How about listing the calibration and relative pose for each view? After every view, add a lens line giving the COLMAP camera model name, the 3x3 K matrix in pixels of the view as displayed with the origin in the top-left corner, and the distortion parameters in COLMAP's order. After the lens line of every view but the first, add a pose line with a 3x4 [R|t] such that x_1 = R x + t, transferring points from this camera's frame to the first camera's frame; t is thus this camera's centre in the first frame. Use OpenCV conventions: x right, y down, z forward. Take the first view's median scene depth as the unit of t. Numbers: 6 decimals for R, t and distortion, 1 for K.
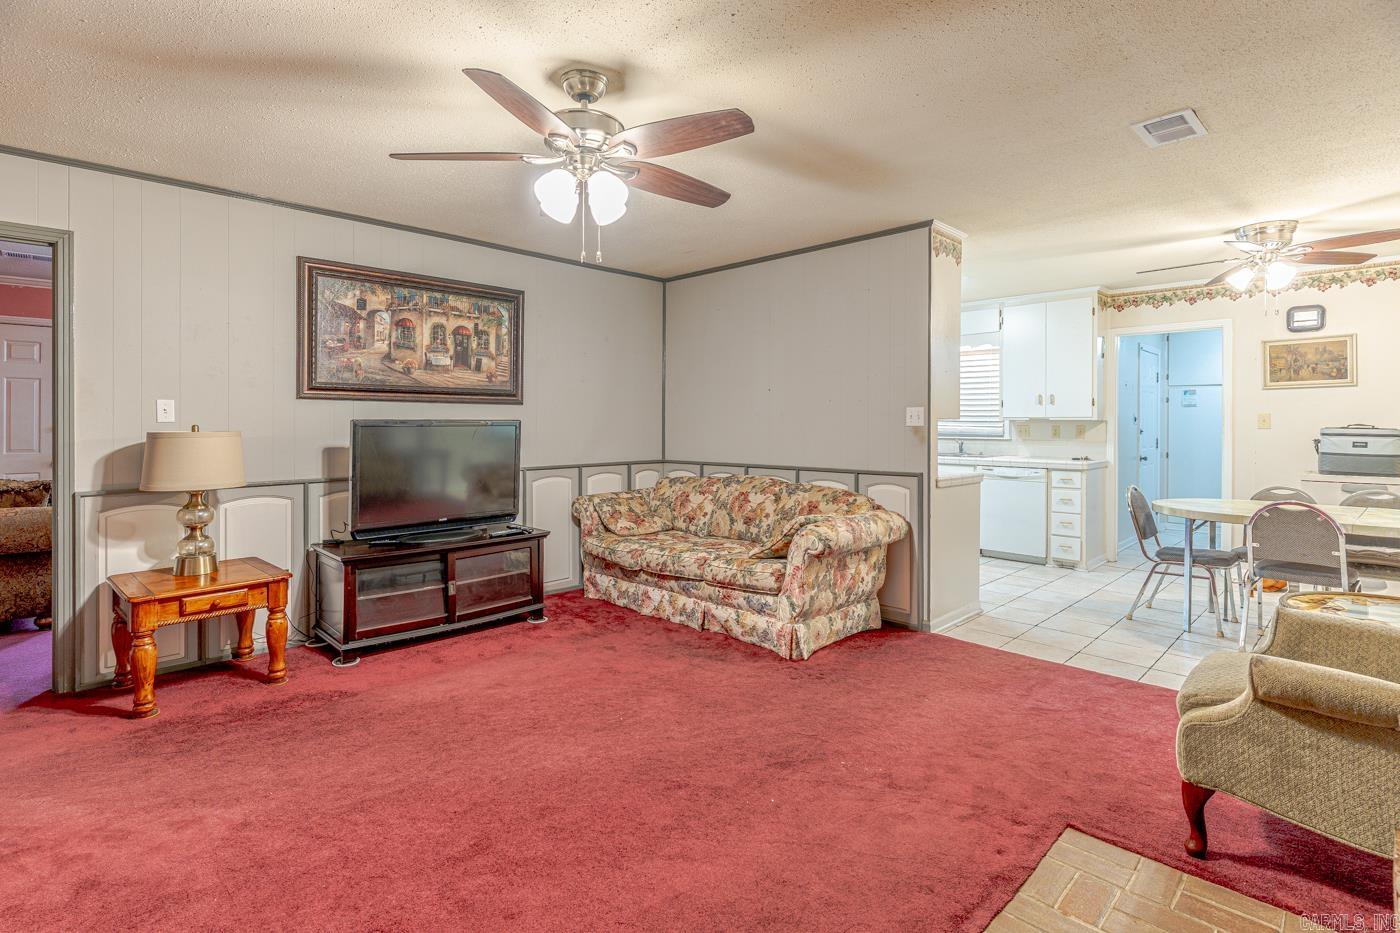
lens RADIAL K [[678.7, 0, 694.3], [0, 678.7, 427.1], [0, 0, 1]] dist [0.001337, 0.000506]
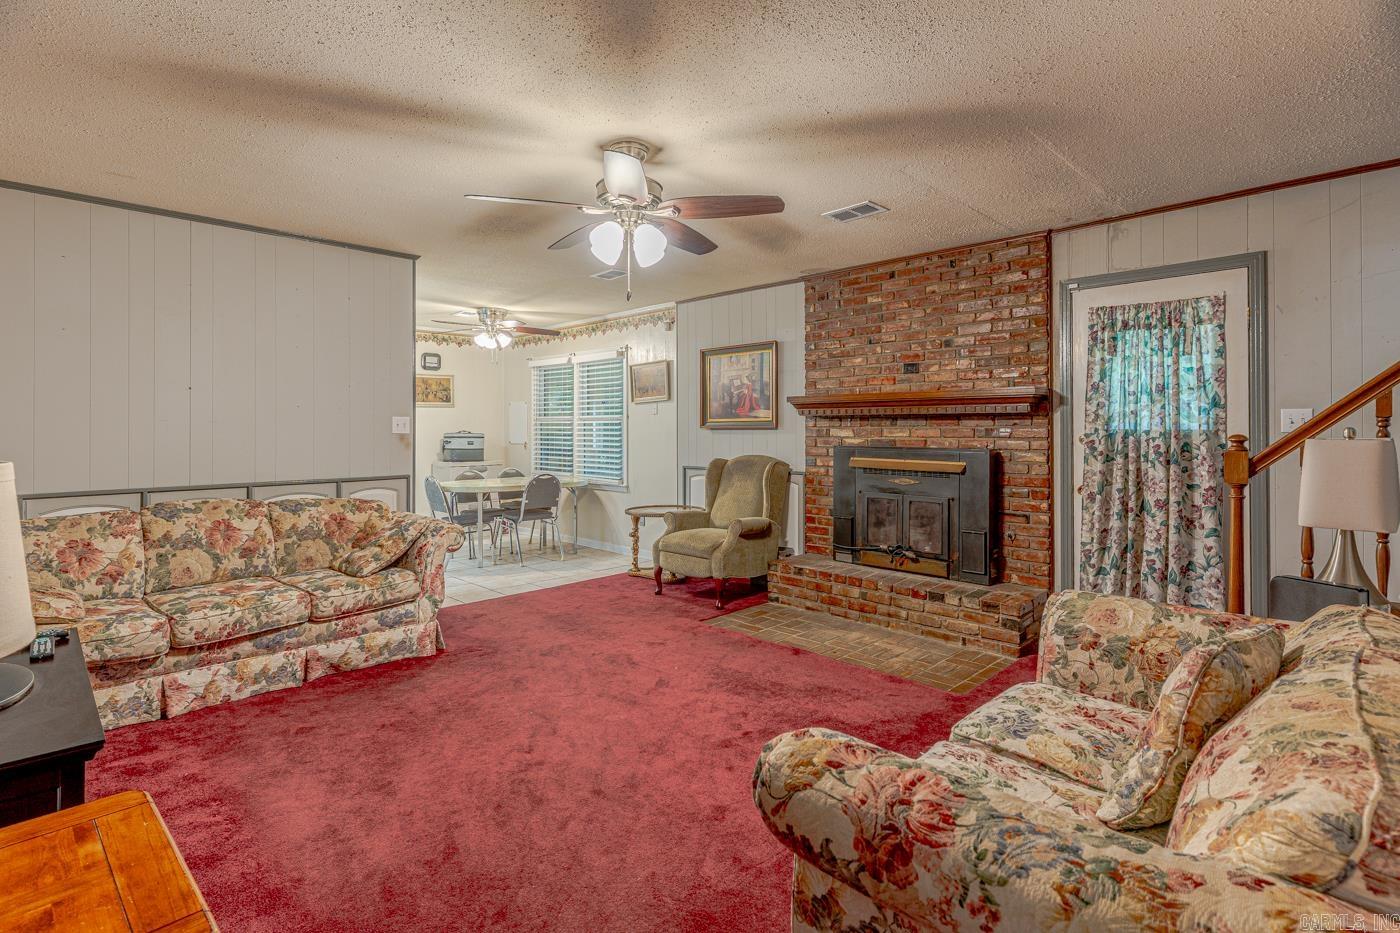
lens RADIAL K [[678.7, 0, 694.3], [0, 678.7, 427.1], [0, 0, 1]] dist [0.001337, 0.000506]
pose [[0.006147, 0.002783, 0.999977, -0.812333], [0.006034, 0.999978, -0.002820, -0.006144], [-0.999963, 0.006051, 0.006130, 0.520606]]
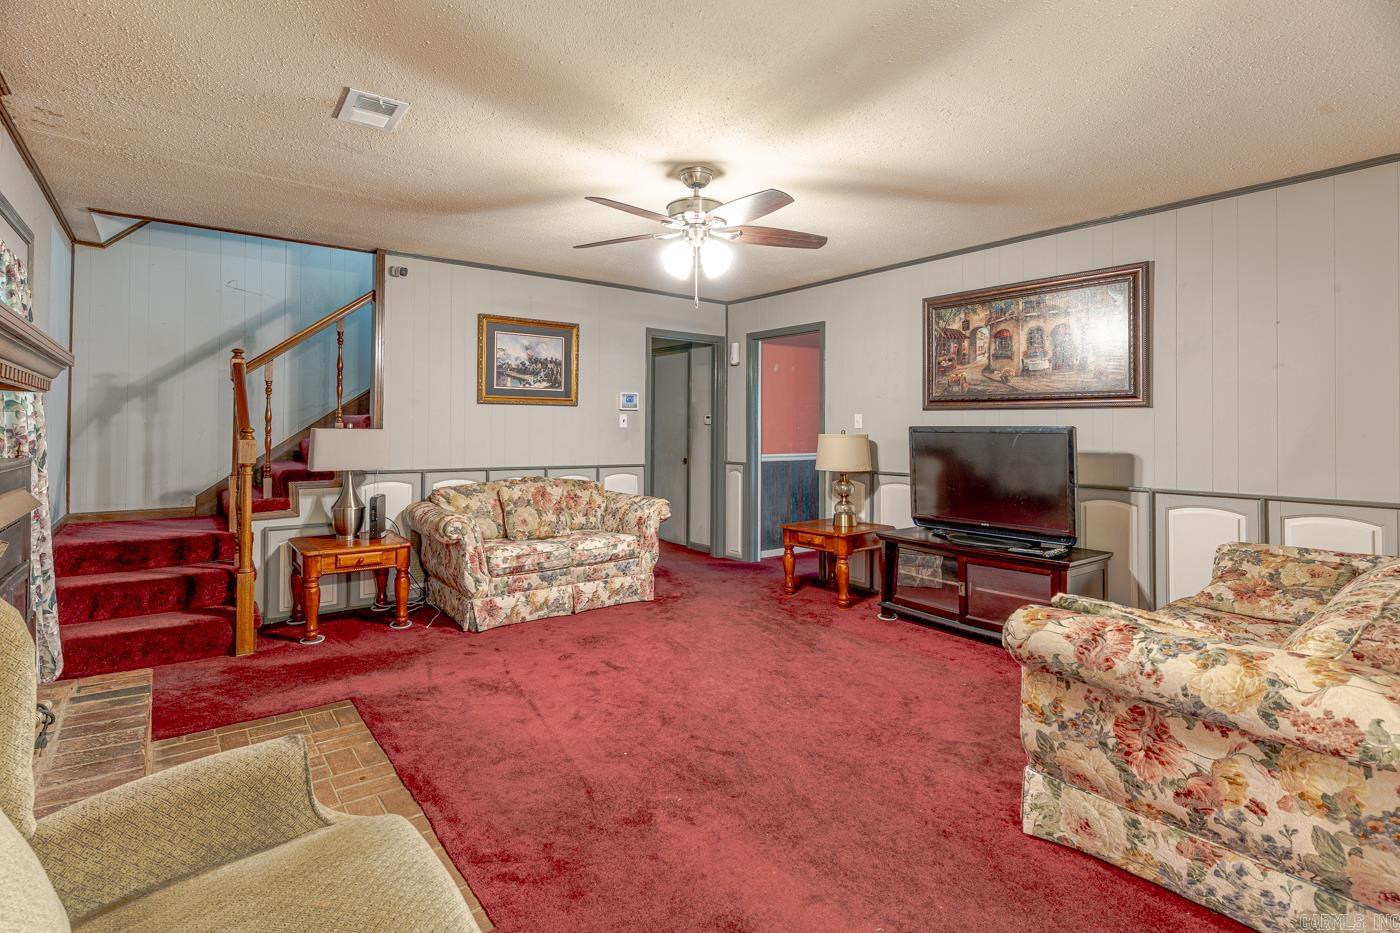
lens RADIAL K [[678.7, 0, 694.3], [0, 678.7, 427.1], [0, 0, 1]] dist [0.001337, 0.000506]
pose [[-0.129474, -0.002816, -0.991579, 0.693210], [-0.012406, 0.999922, -0.001219, -0.003424], [0.991505, 0.012144, -0.129499, 0.695986]]
